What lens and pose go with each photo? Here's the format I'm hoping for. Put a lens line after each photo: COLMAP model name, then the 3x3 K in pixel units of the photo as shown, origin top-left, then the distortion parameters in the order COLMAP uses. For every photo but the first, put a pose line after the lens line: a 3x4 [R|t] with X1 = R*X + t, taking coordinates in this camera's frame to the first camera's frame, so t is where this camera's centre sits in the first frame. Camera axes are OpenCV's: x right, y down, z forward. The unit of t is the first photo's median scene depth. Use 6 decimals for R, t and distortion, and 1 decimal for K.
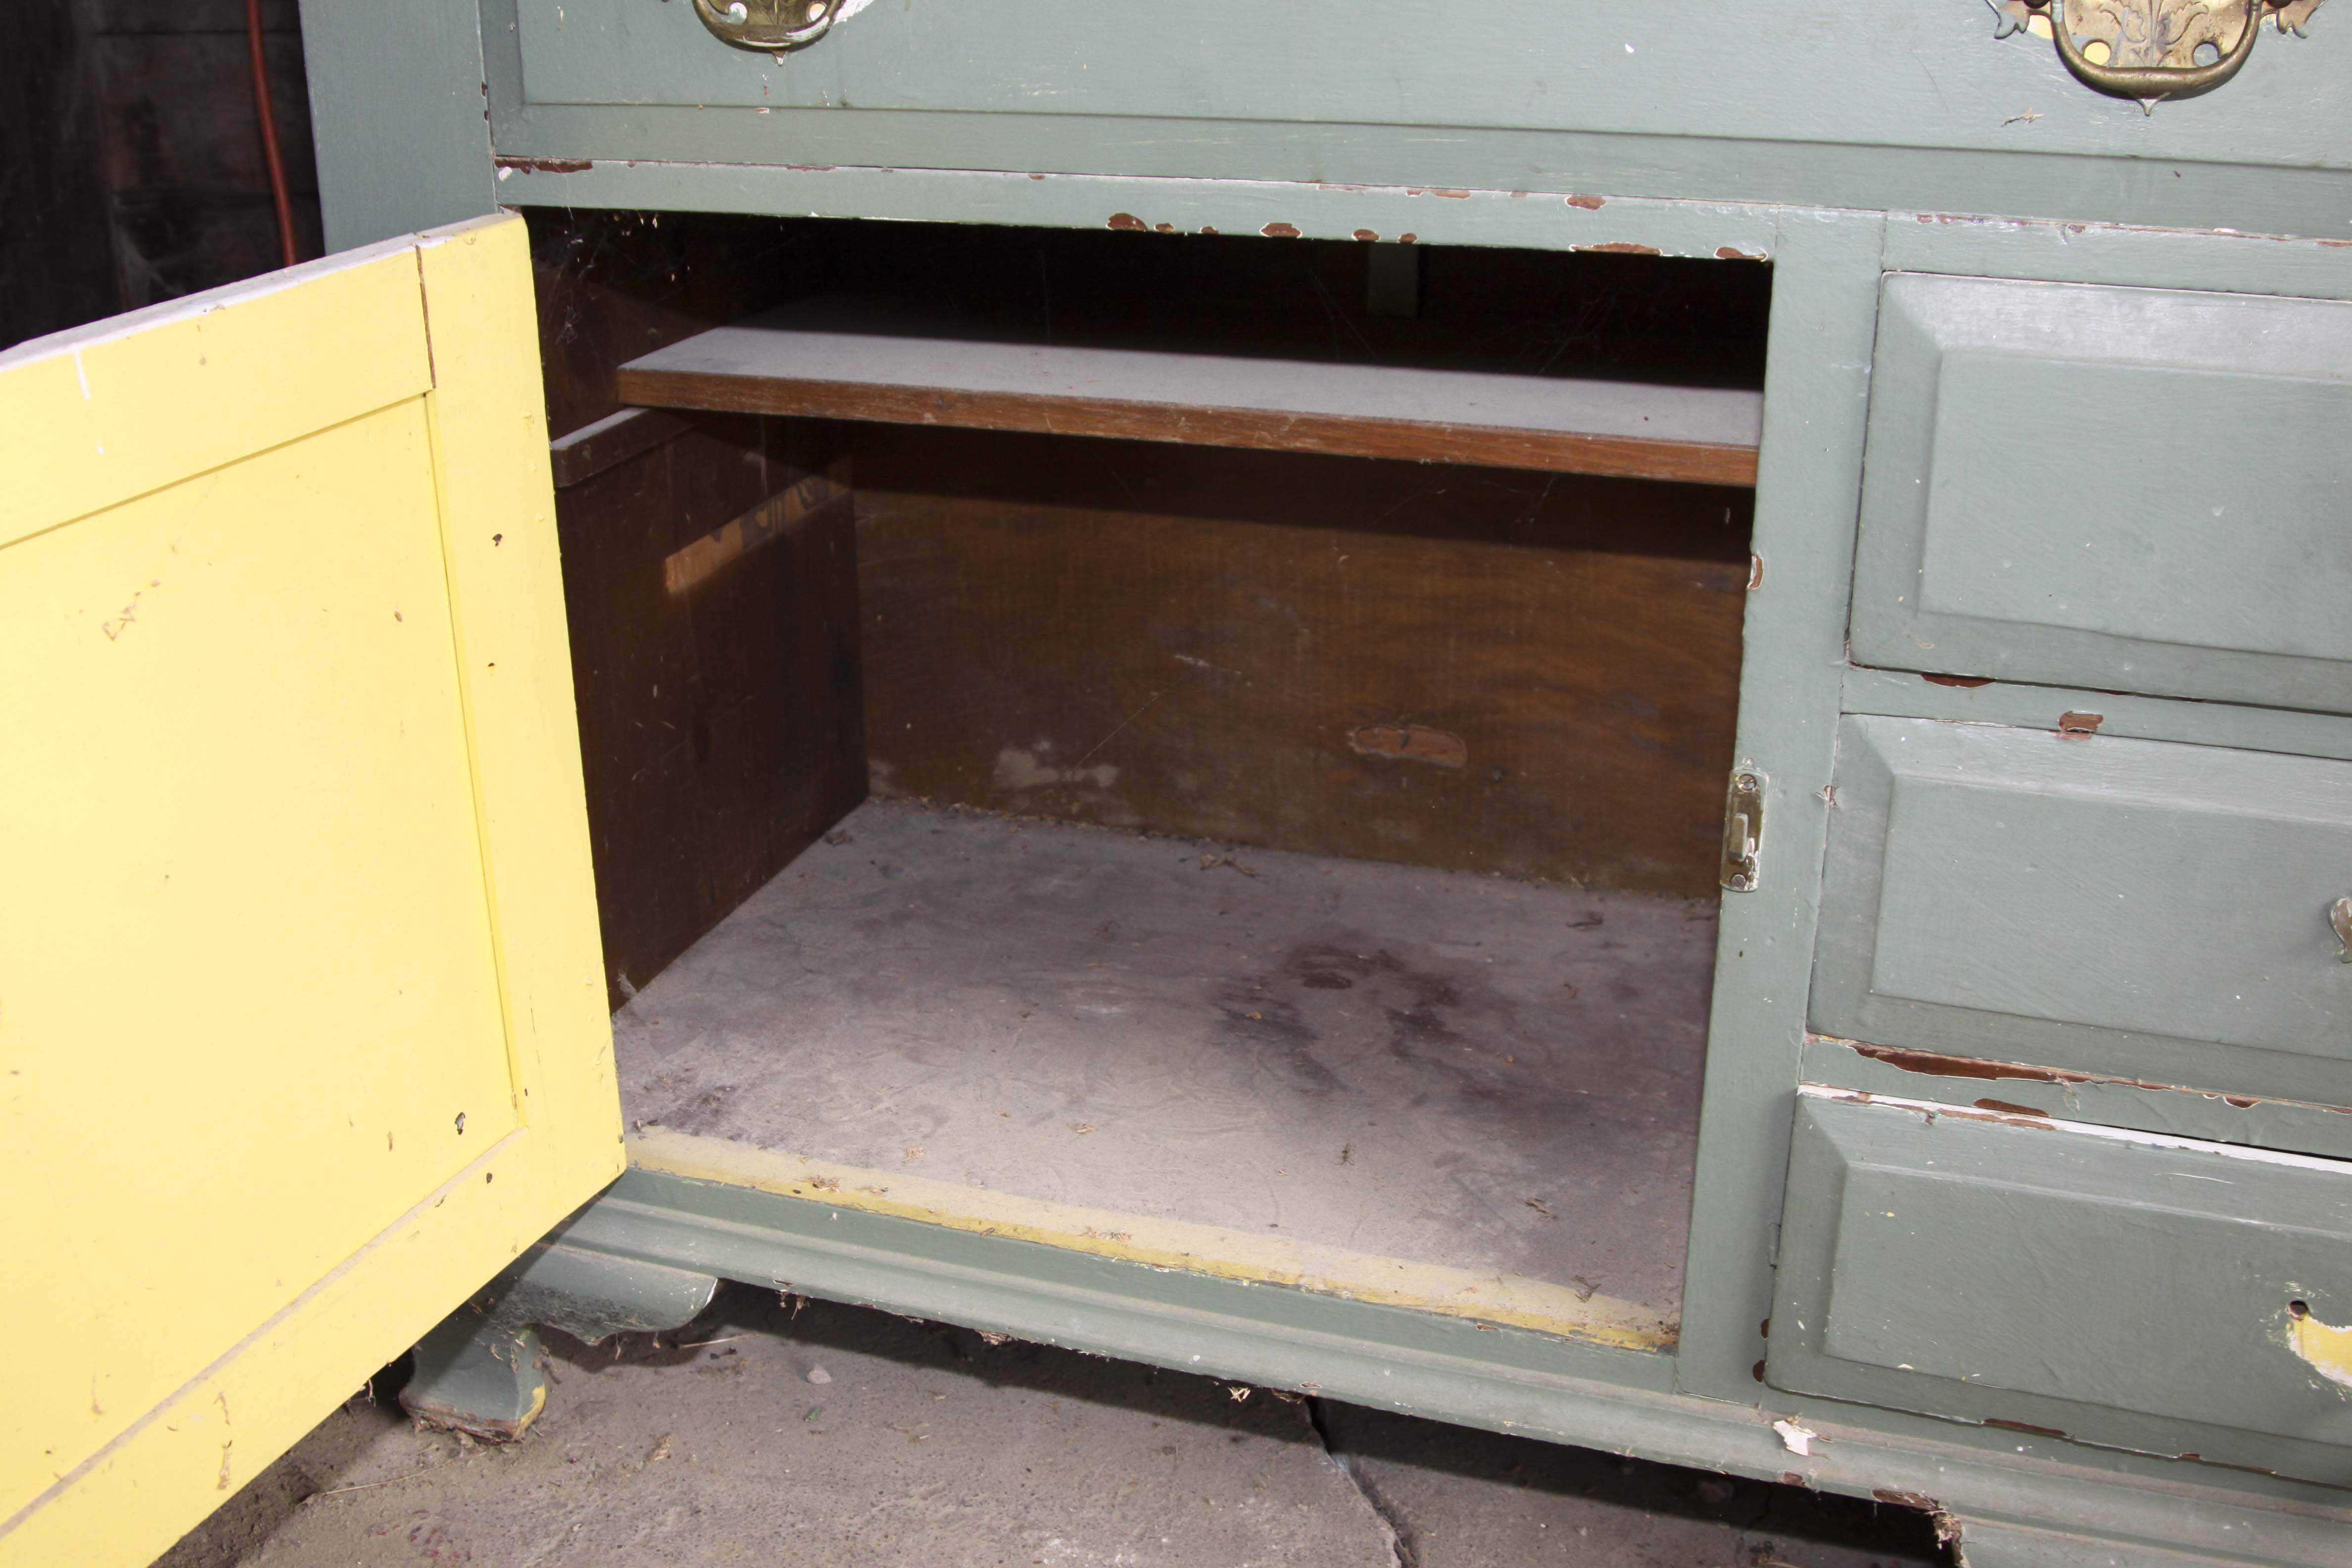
lens RADIAL K [[2468.9, 0, 1176.0], [0, 2468.9, 784.0], [0, 0, 1]] dist [-0.142436, 0.074767]
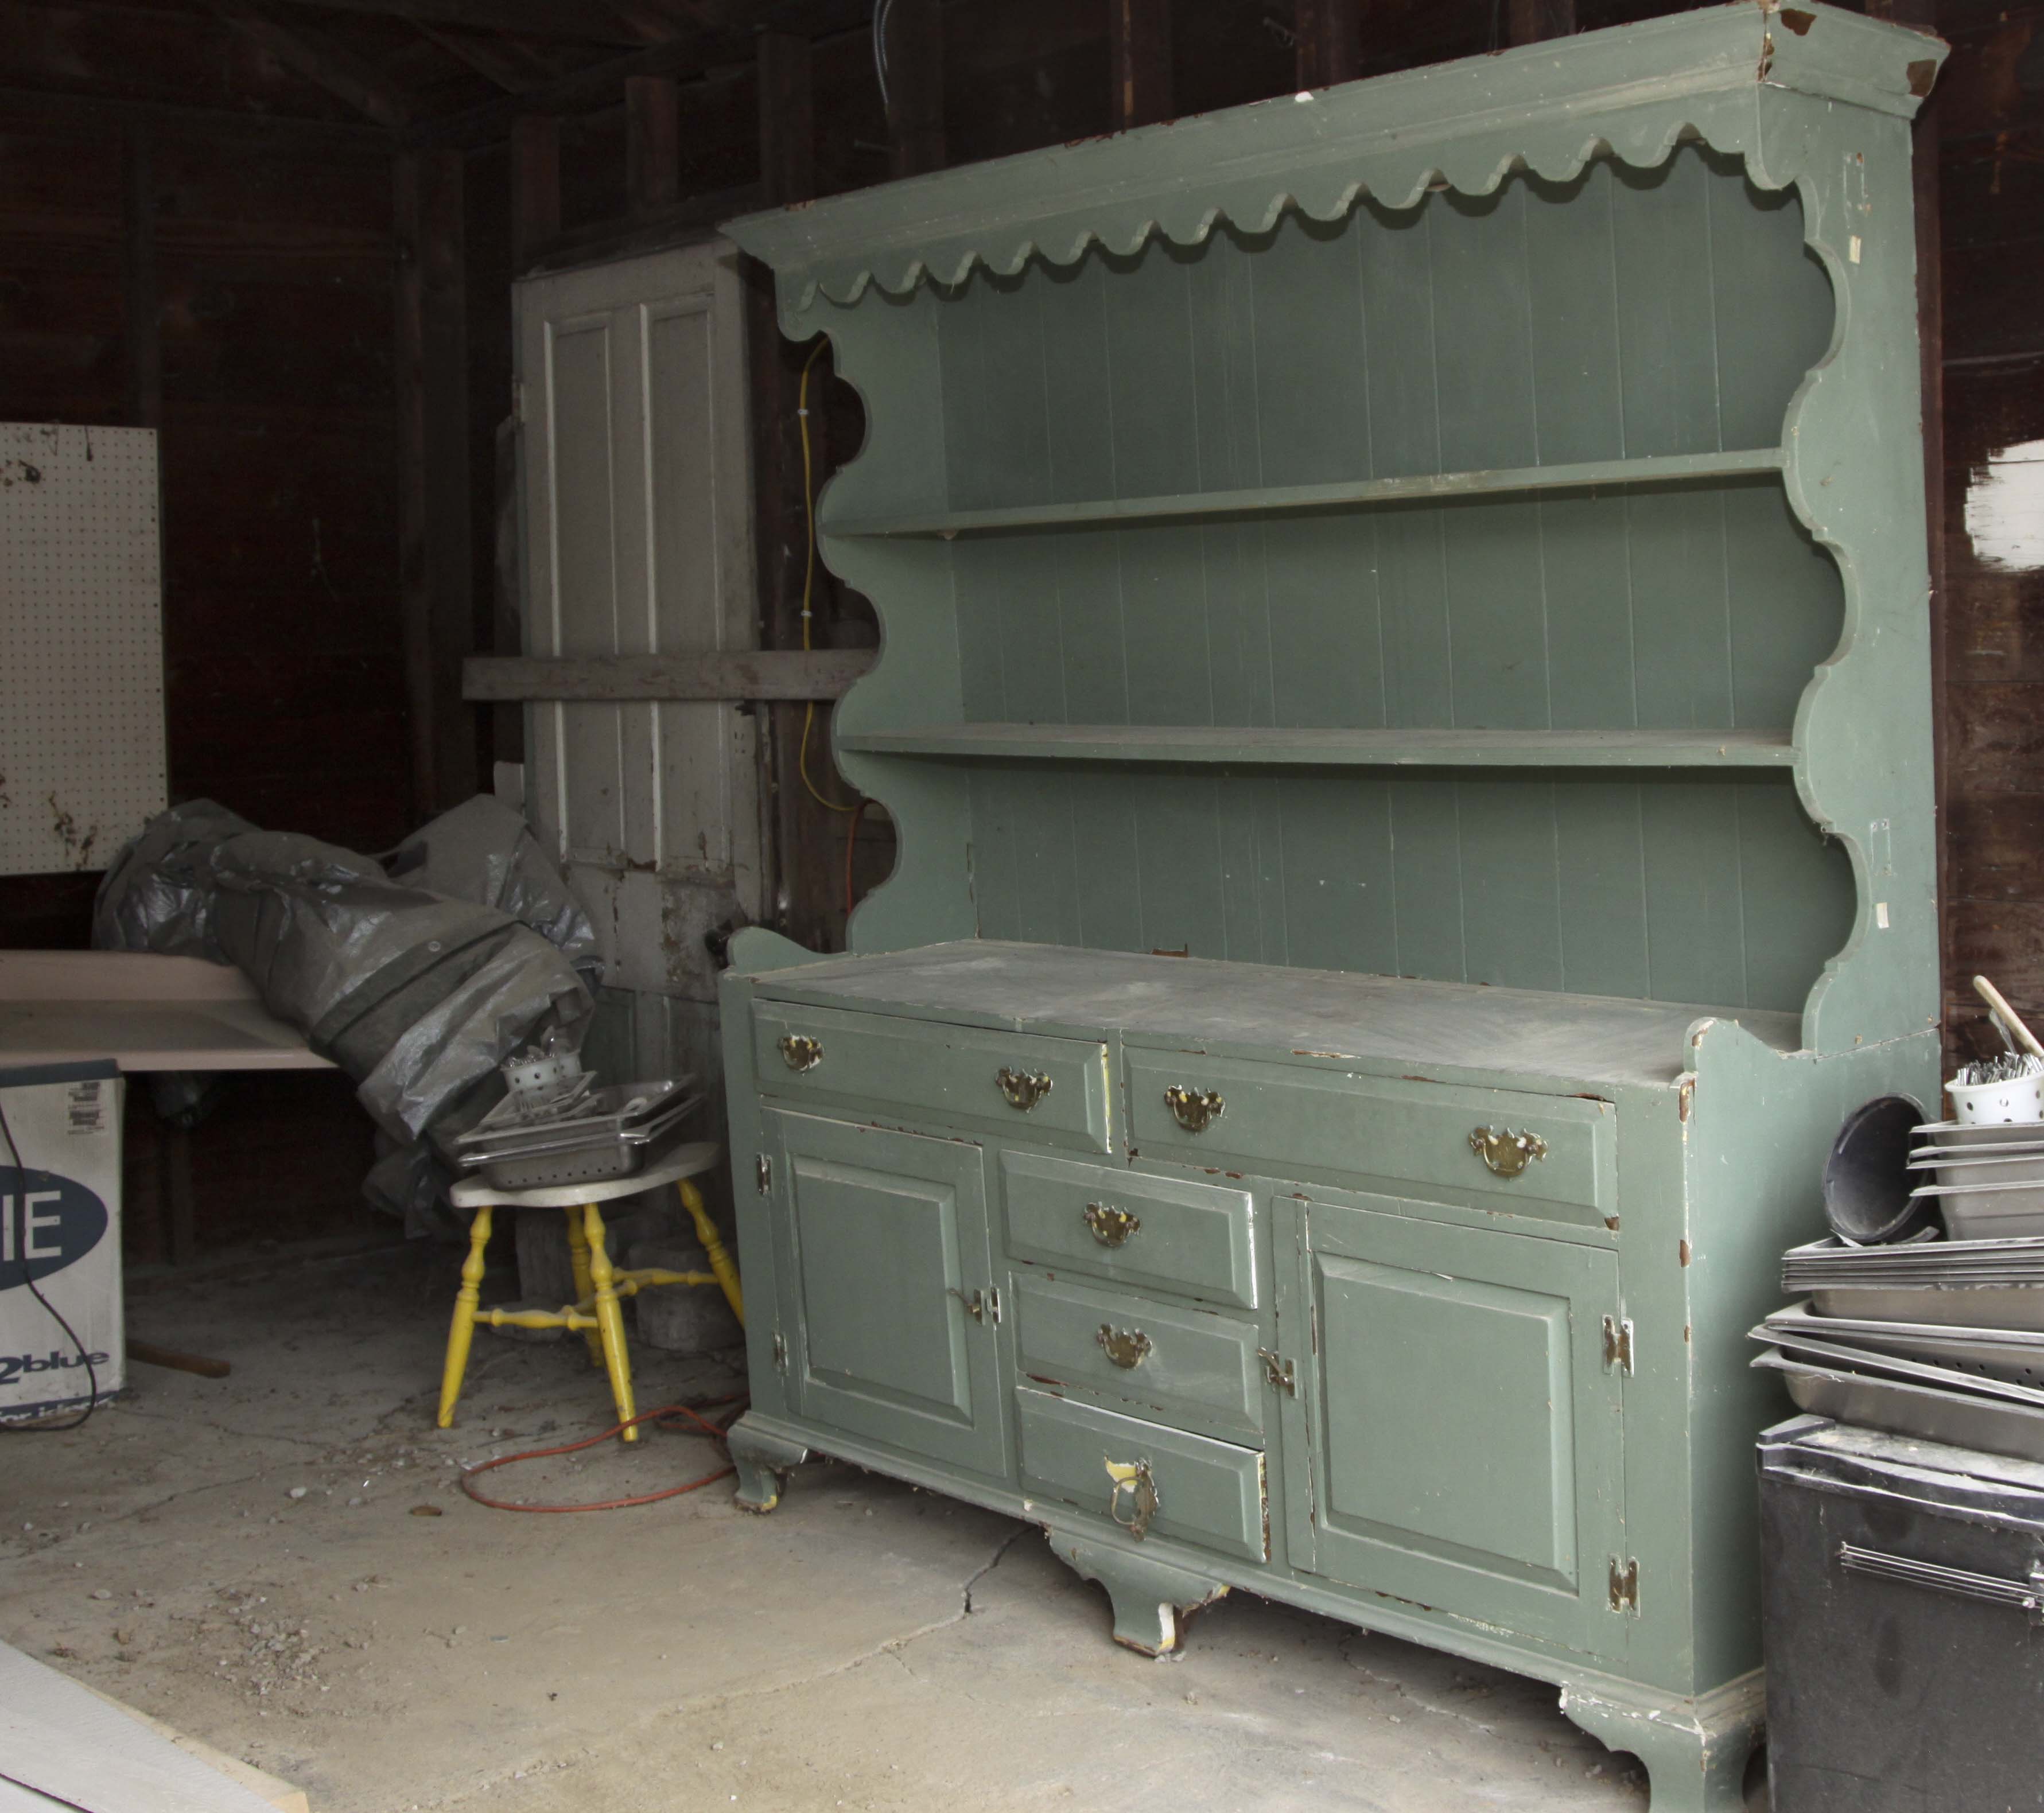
lens RADIAL K [[2917.6, 0, 1290.5], [0, 2917.6, 901.8], [0, 0, 1]] dist [-0.143448, 0.120199]
pose [[0.889684, 0.015259, -0.456322, 2.288852], [-0.124237, 0.969821, -0.209792, 0.256562], [0.439349, 0.243340, 0.864730, -2.330683]]
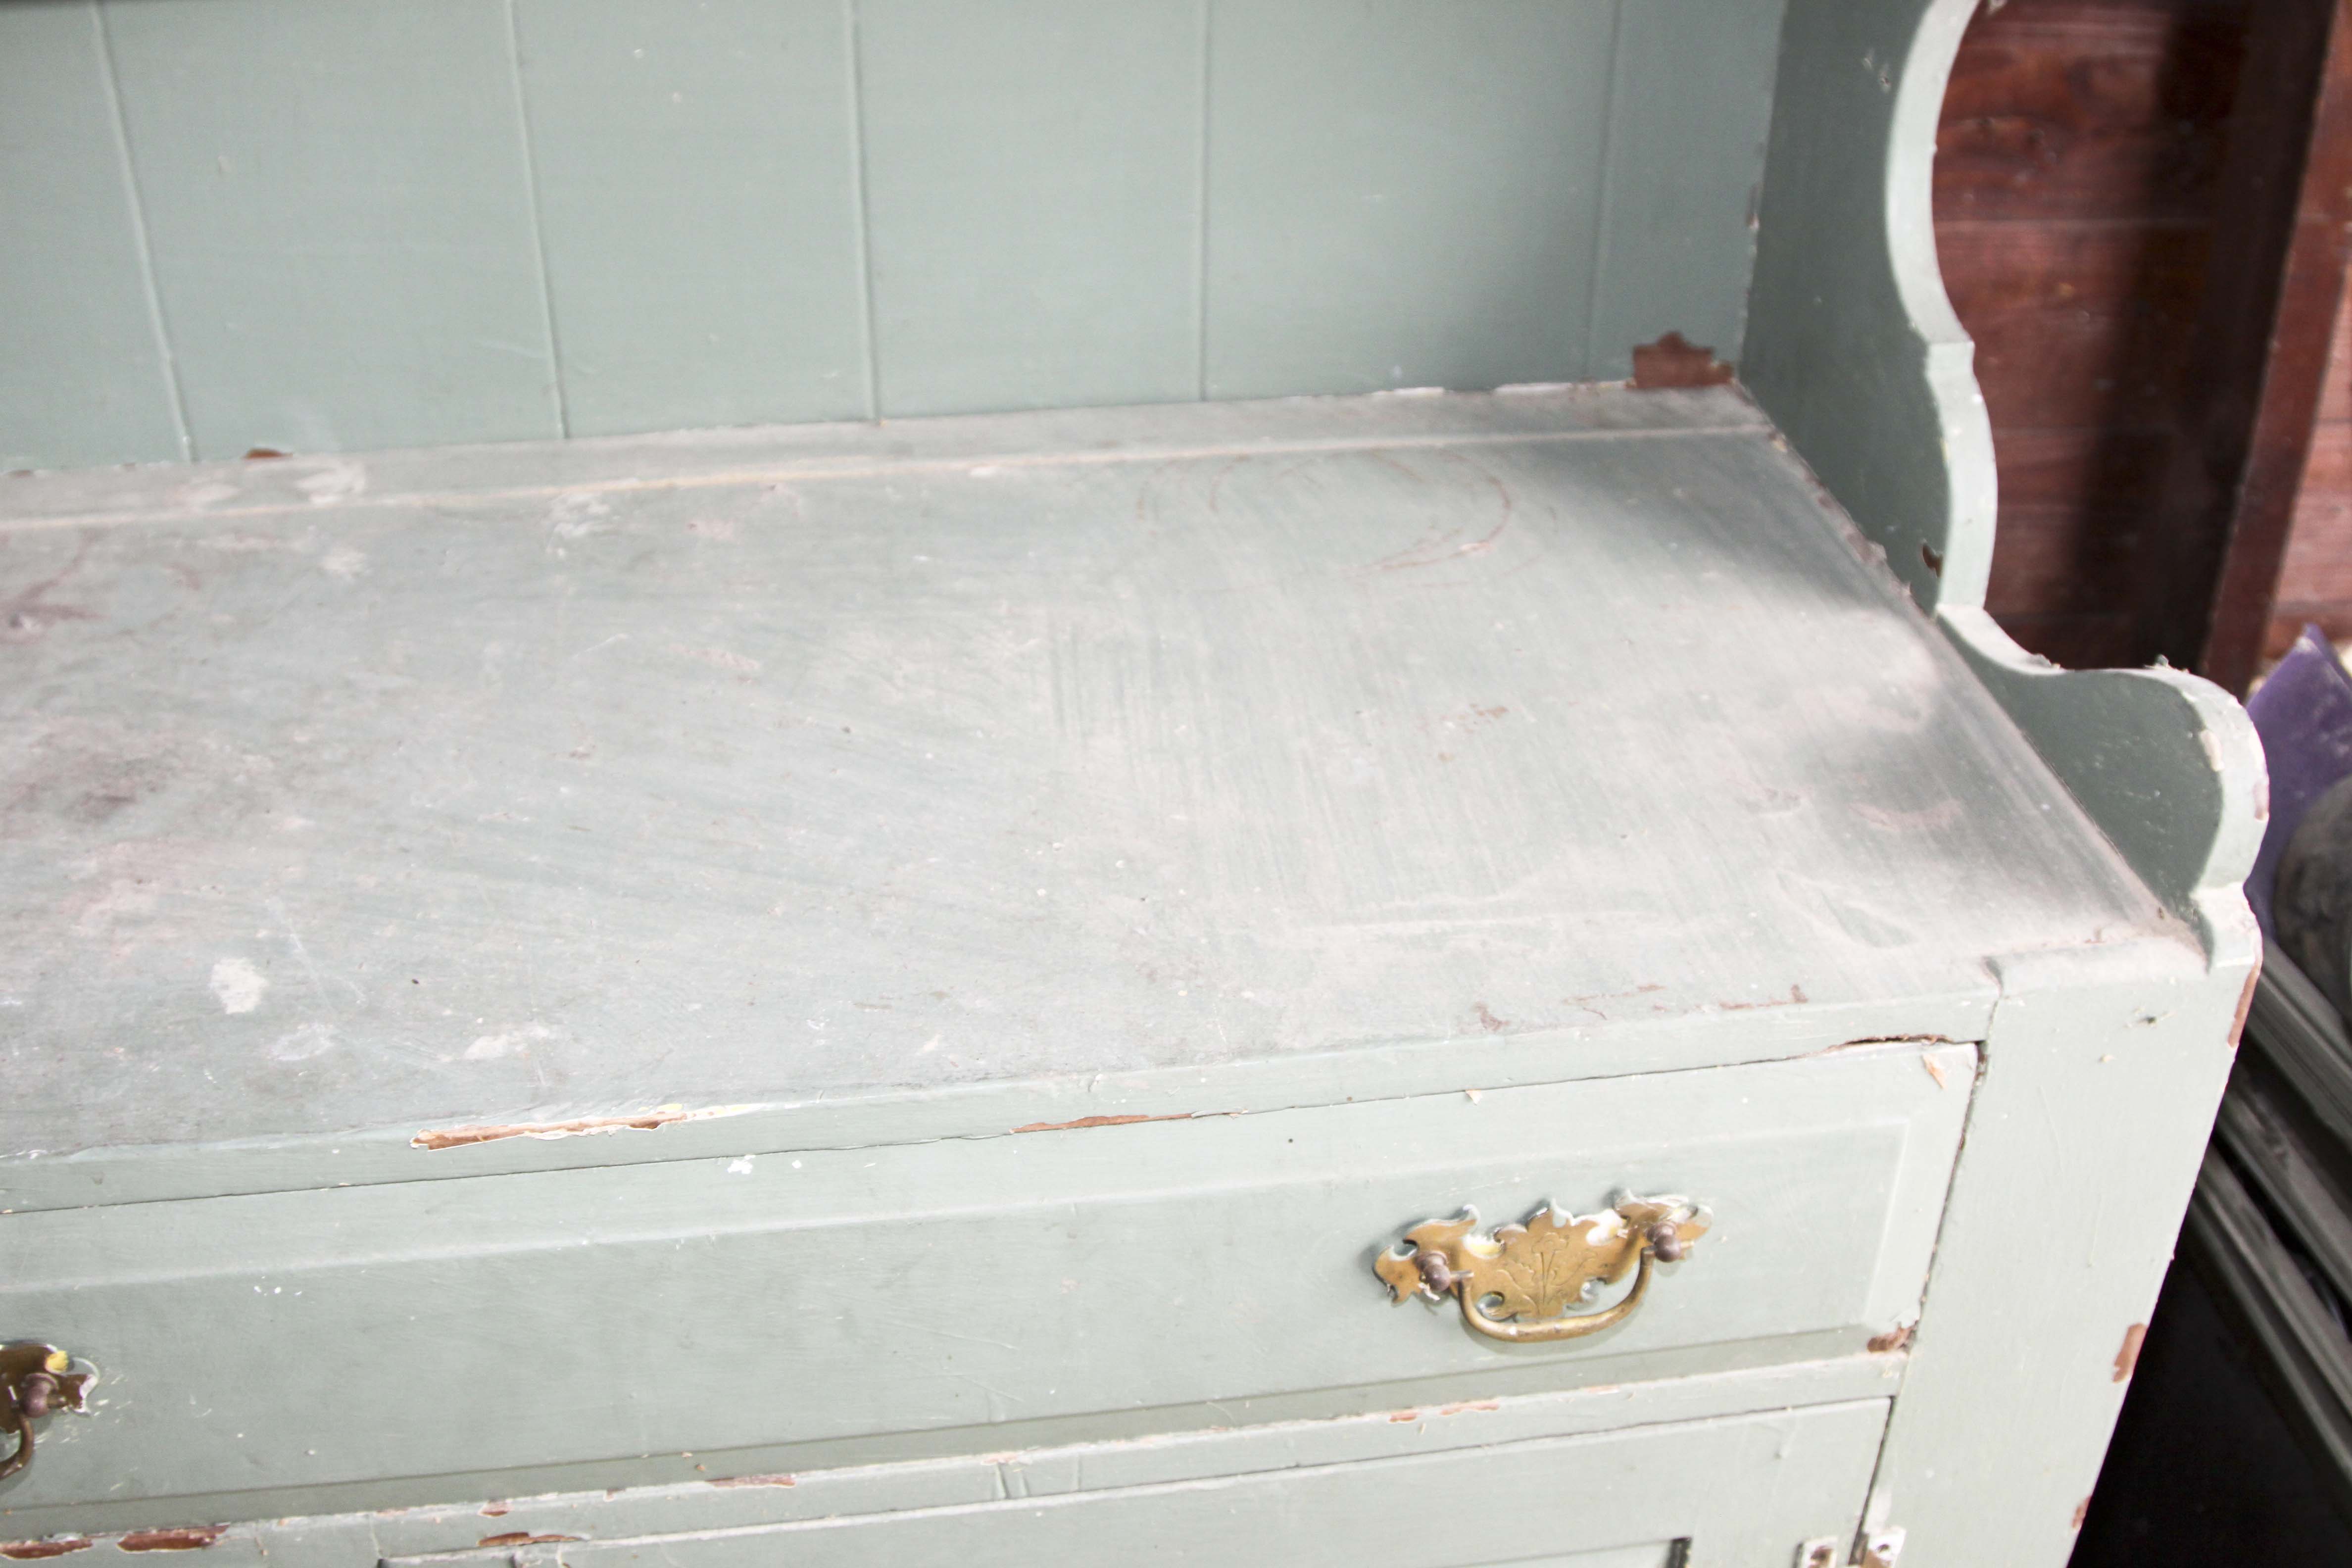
lens RADIAL K [[2468.9, 0, 1176.0], [0, 2468.9, 784.0], [0, 0, 1]] dist [-0.142436, 0.074767]
pose [[0.893546, -0.229373, 0.385958, 0.712377], [0.148325, 0.962194, 0.228433, -0.504753], [-0.423763, -0.146868, 0.893787, -0.088854]]
